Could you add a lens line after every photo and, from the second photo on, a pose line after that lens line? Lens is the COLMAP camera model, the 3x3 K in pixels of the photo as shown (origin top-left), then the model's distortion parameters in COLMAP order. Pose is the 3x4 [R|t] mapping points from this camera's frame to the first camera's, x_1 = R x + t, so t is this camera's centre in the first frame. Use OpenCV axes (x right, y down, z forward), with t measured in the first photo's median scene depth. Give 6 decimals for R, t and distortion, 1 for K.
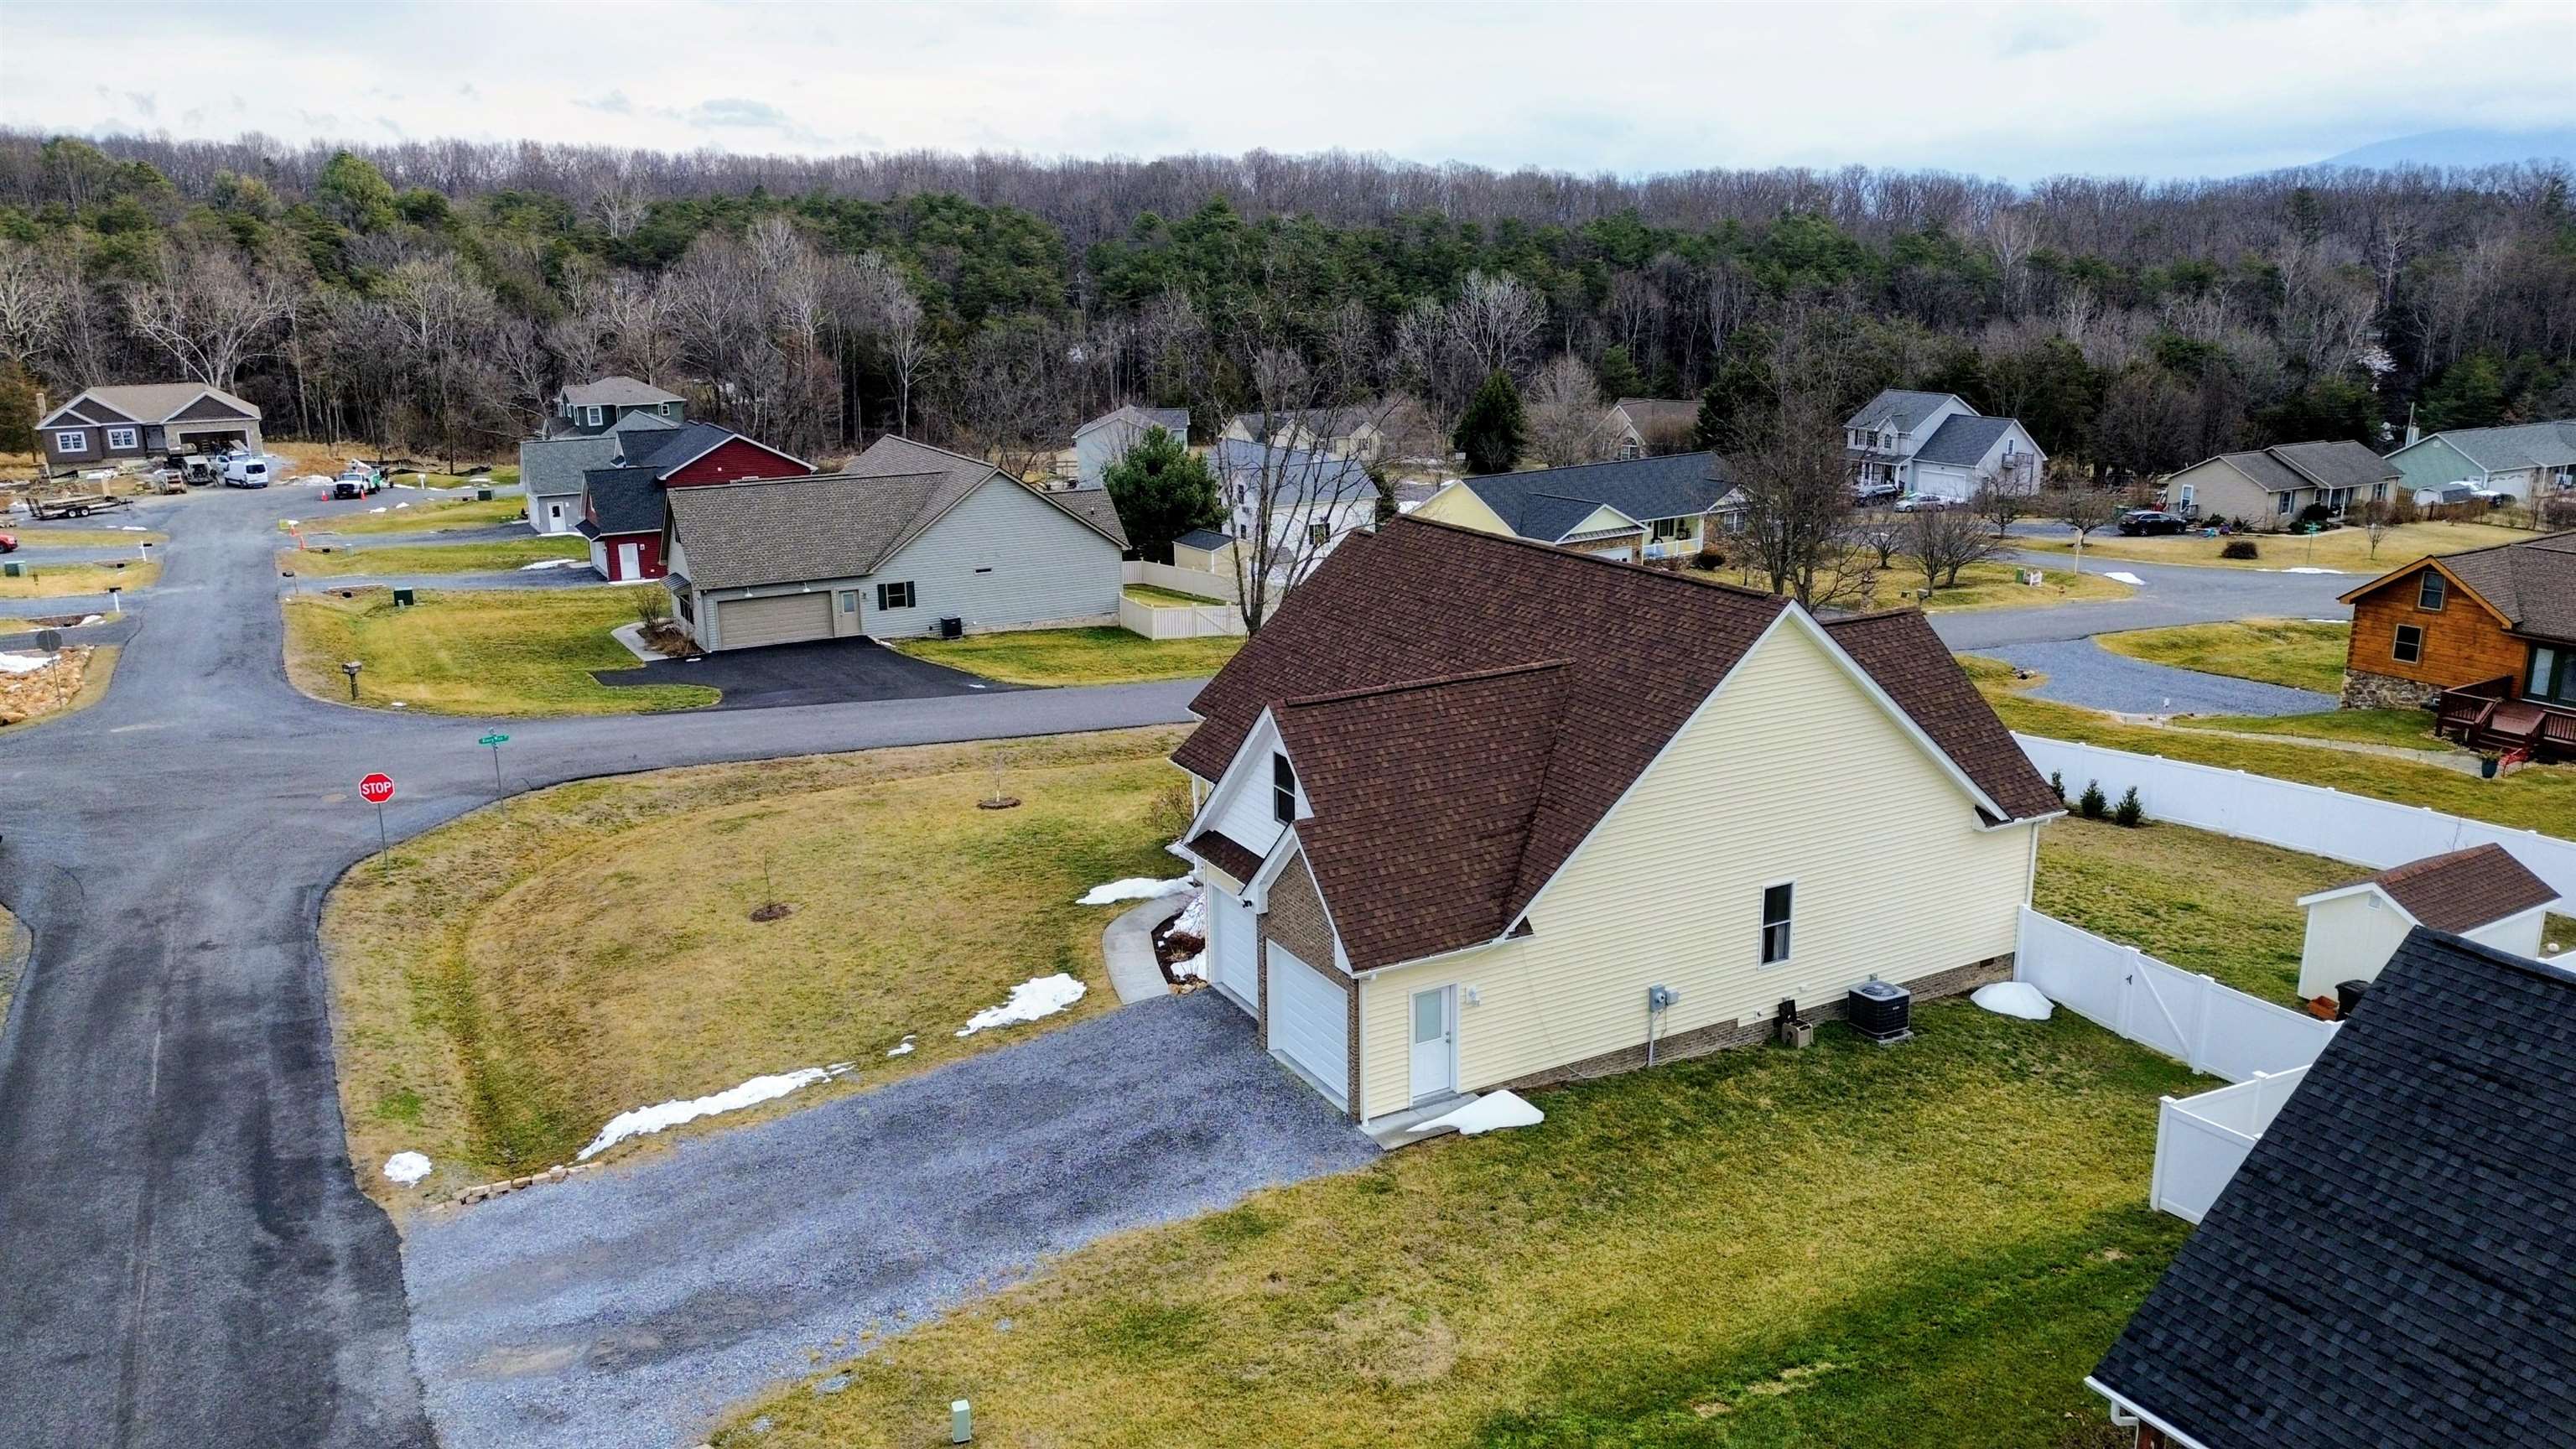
lens RADIAL K [[1819.1, 0, 1279.9], [0, 1819.1, 715.3], [0, 0, 1]] dist [0.088710, -0.091541]
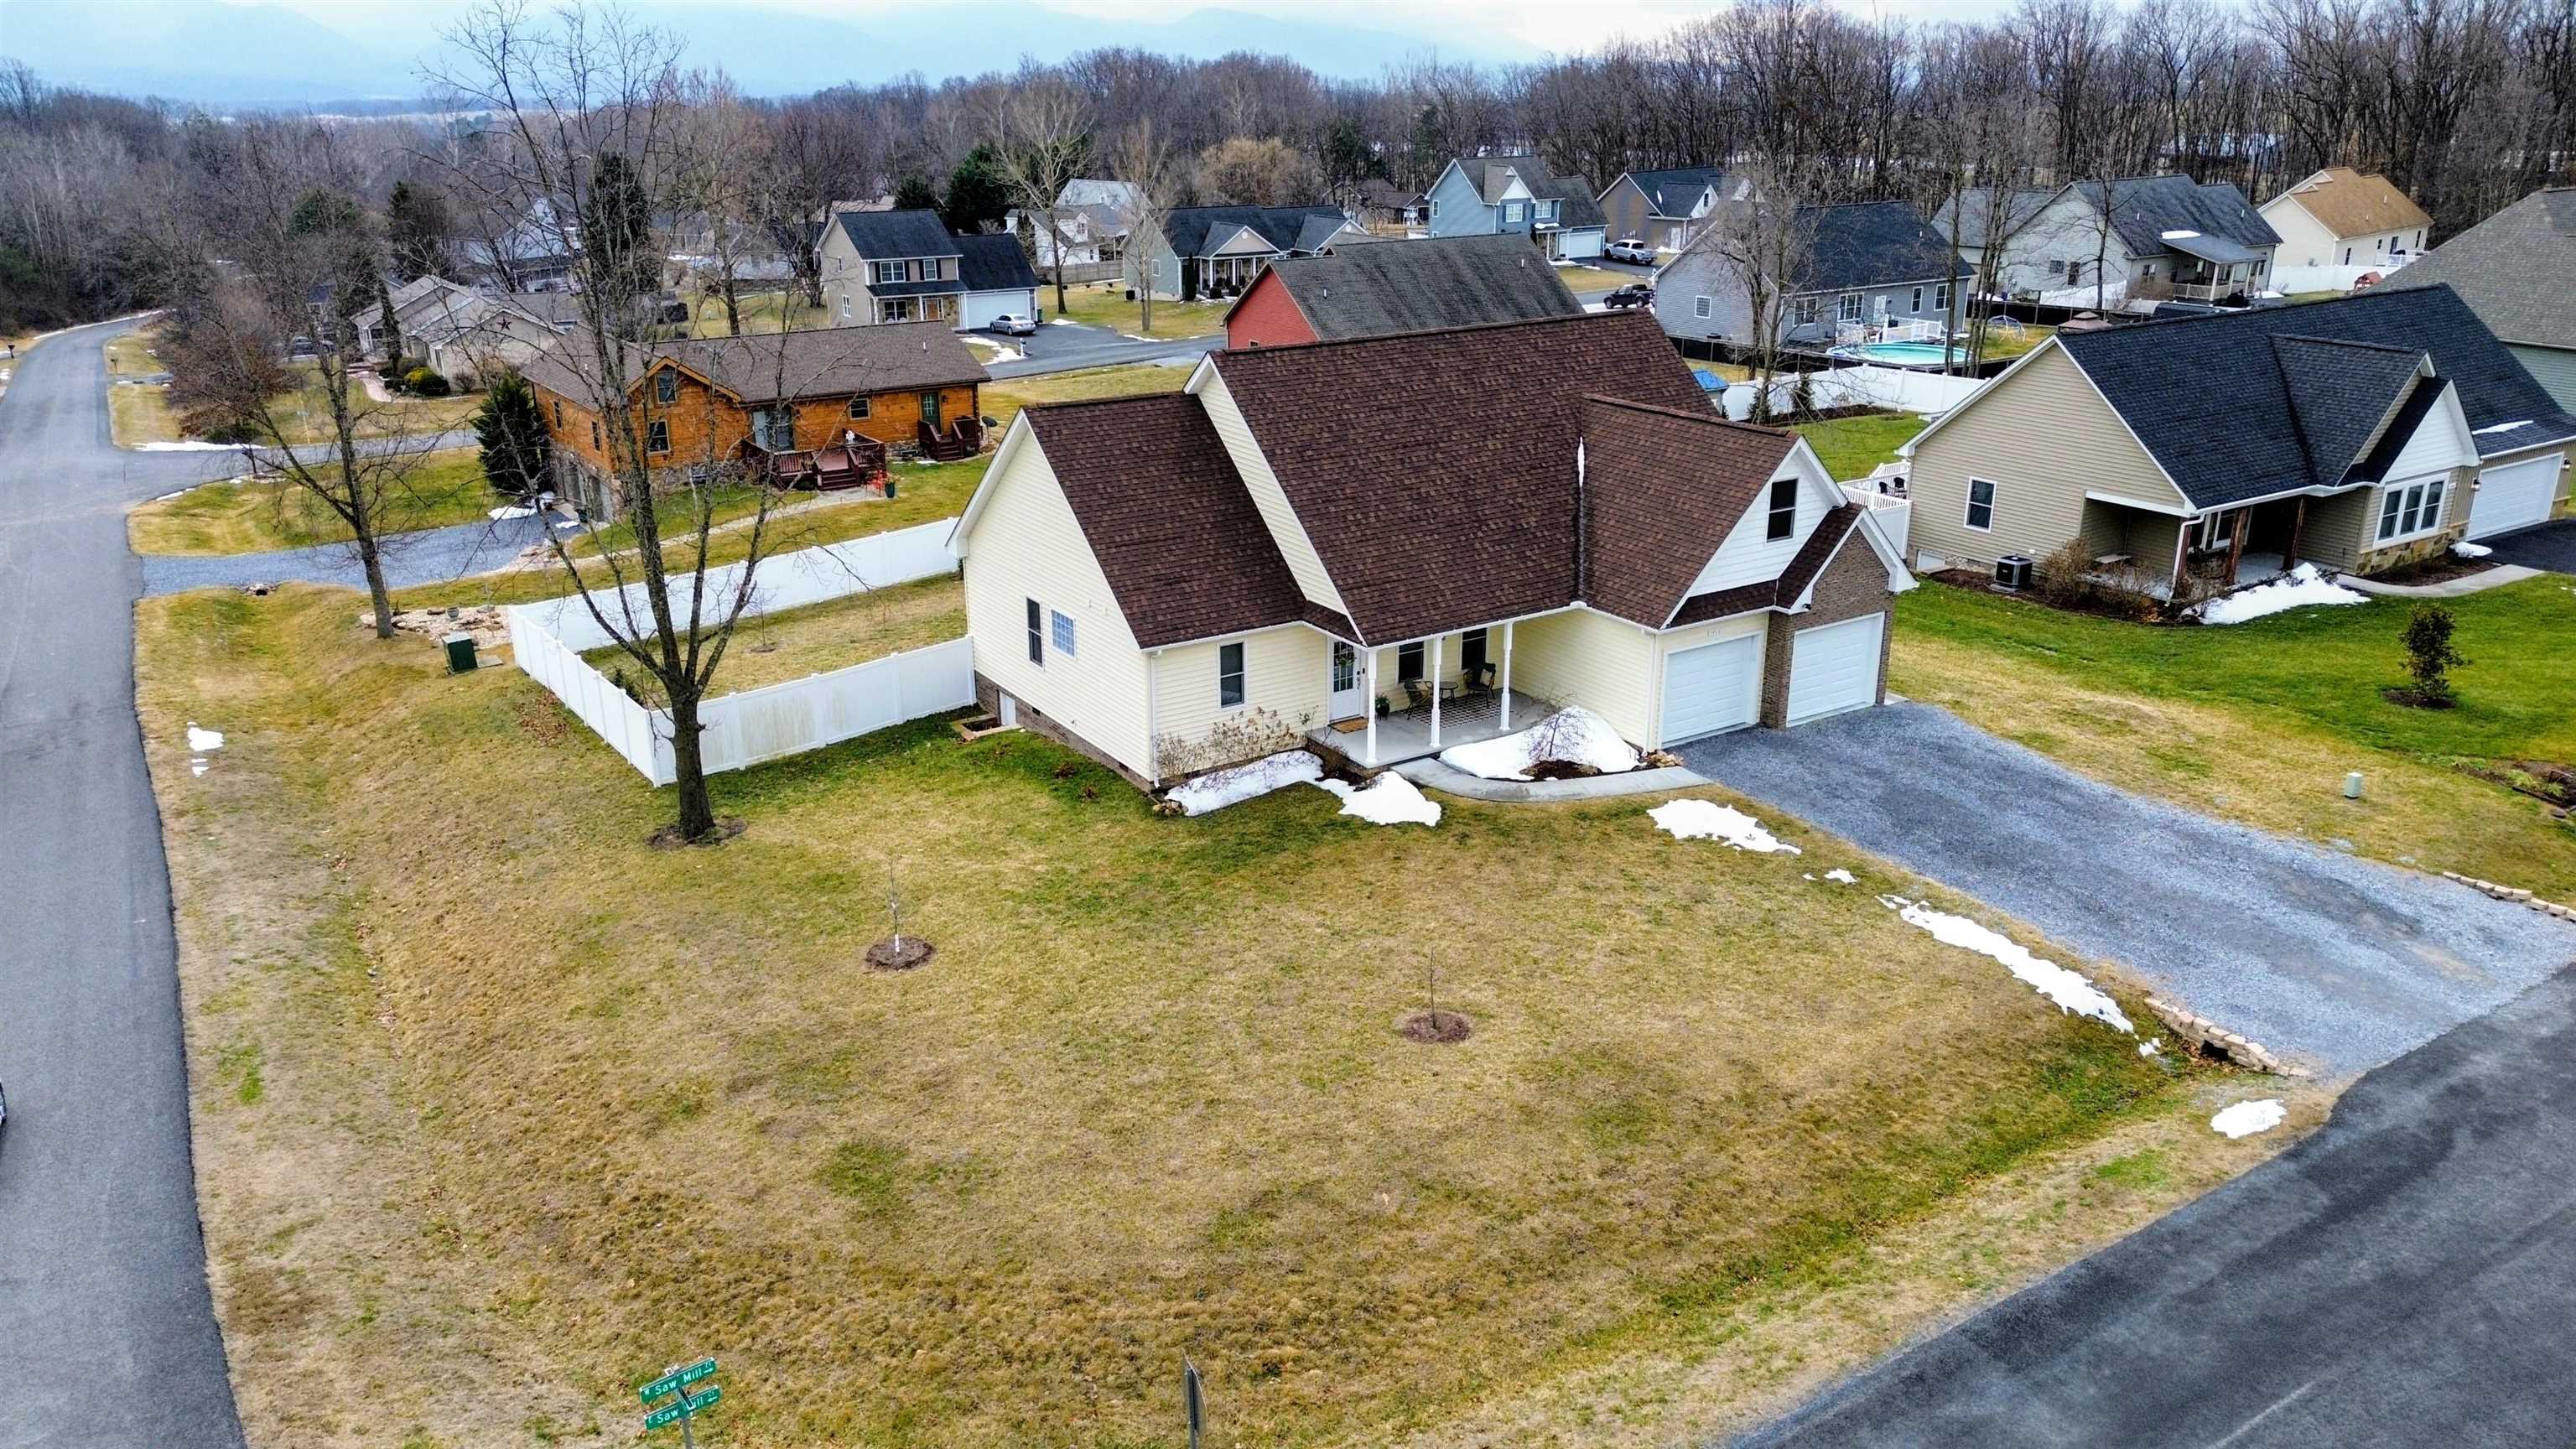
lens RADIAL K [[1819.1, 0, 1279.9], [0, 1819.1, 715.3], [0, 0, 1]] dist [0.088710, -0.091541]
pose [[-0.061143, -0.318081, 0.946090, -1.081448], [0.258774, 0.910402, 0.322806, -0.289374], [-0.964001, 0.264561, 0.026646, 1.227215]]
